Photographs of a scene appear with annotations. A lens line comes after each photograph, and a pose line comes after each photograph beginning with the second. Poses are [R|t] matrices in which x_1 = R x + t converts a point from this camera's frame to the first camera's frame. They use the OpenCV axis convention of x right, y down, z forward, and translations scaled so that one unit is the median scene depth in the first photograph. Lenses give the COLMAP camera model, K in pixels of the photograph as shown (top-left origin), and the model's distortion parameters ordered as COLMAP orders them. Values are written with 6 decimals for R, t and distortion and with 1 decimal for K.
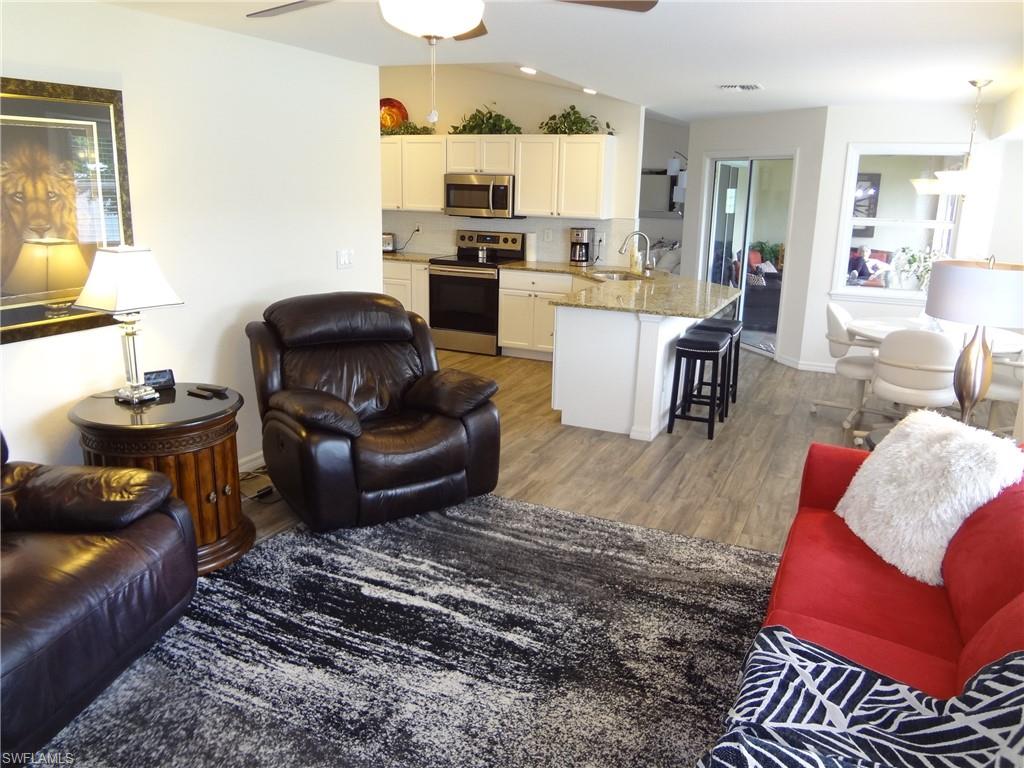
lens RADIAL K [[759.9, 0, 516.7], [0, 759.9, 381.5], [0, 0, 1]] dist [-0.057846, 0.020389]
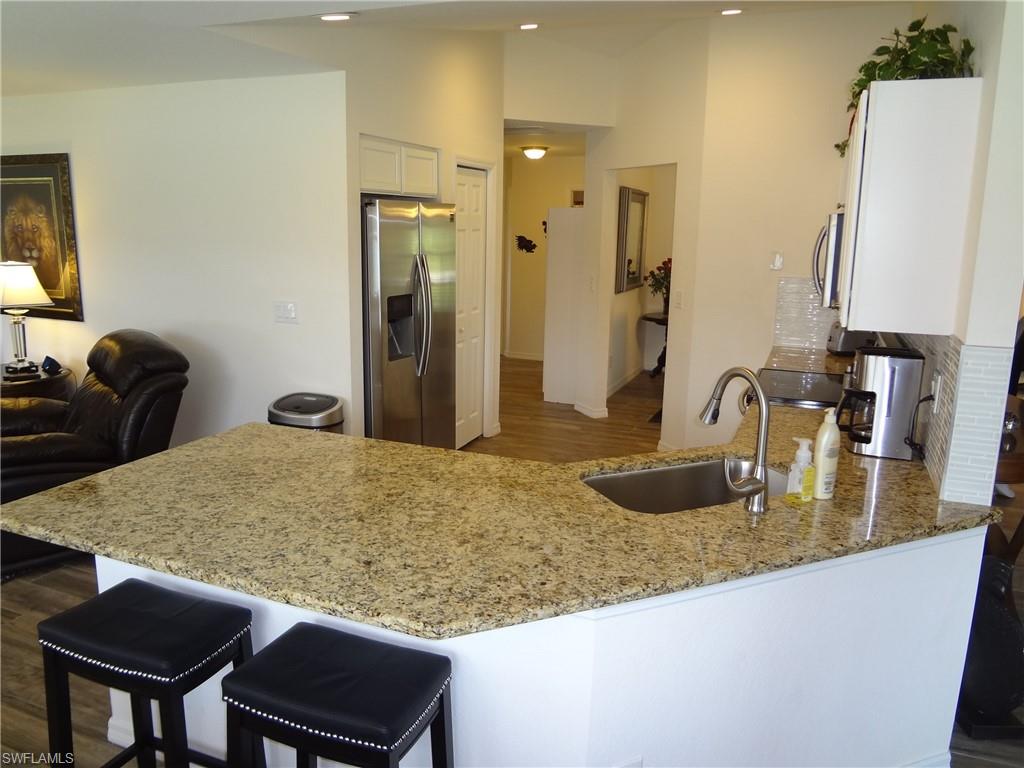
lens RADIAL K [[759.9, 0, 515.7], [0, 759.9, 375.7], [0, 0, 1]] dist [-0.057846, 0.020389]
pose [[0.069751, 0.172840, -0.982477, 0.964873], [-0.275699, 0.949855, 0.147528, -0.441024], [0.958710, 0.260578, 0.113906, 1.782346]]
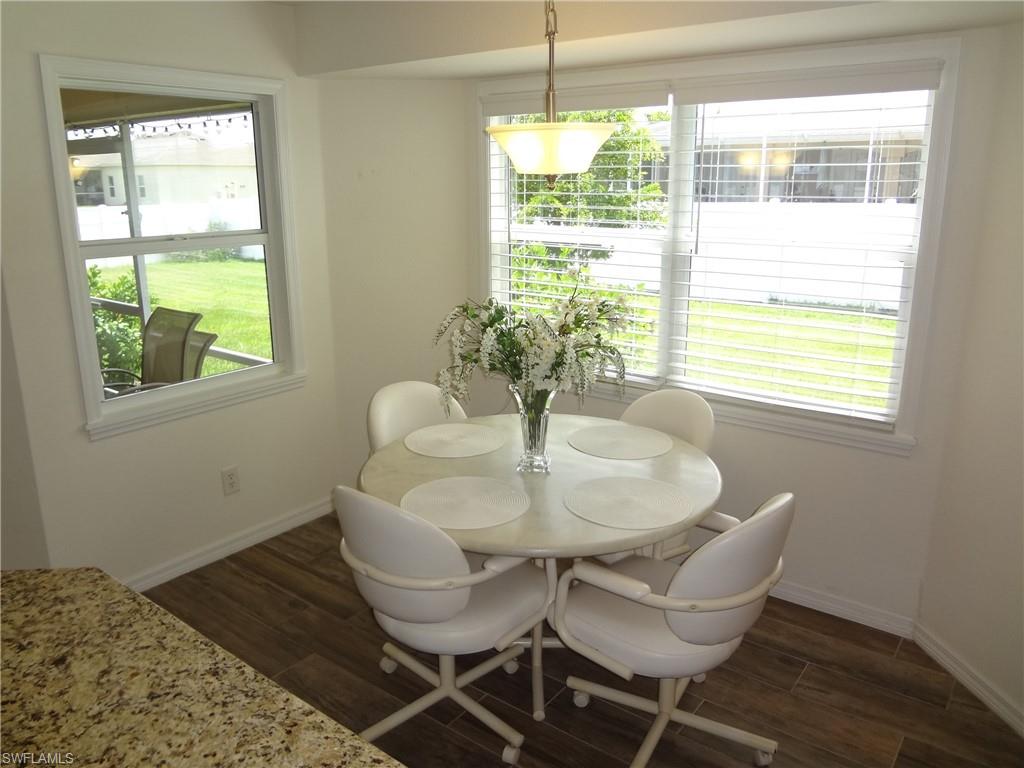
lens RADIAL K [[759.9, 0, 511.4], [0, 759.9, 381.1], [0, 0, 1]] dist [-0.057846, 0.020389]
pose [[0.203190, -0.269318, 0.941372, 0.193247], [0.249521, 0.943928, 0.216191, -0.365502], [-0.946812, 0.190964, 0.258997, 1.440387]]
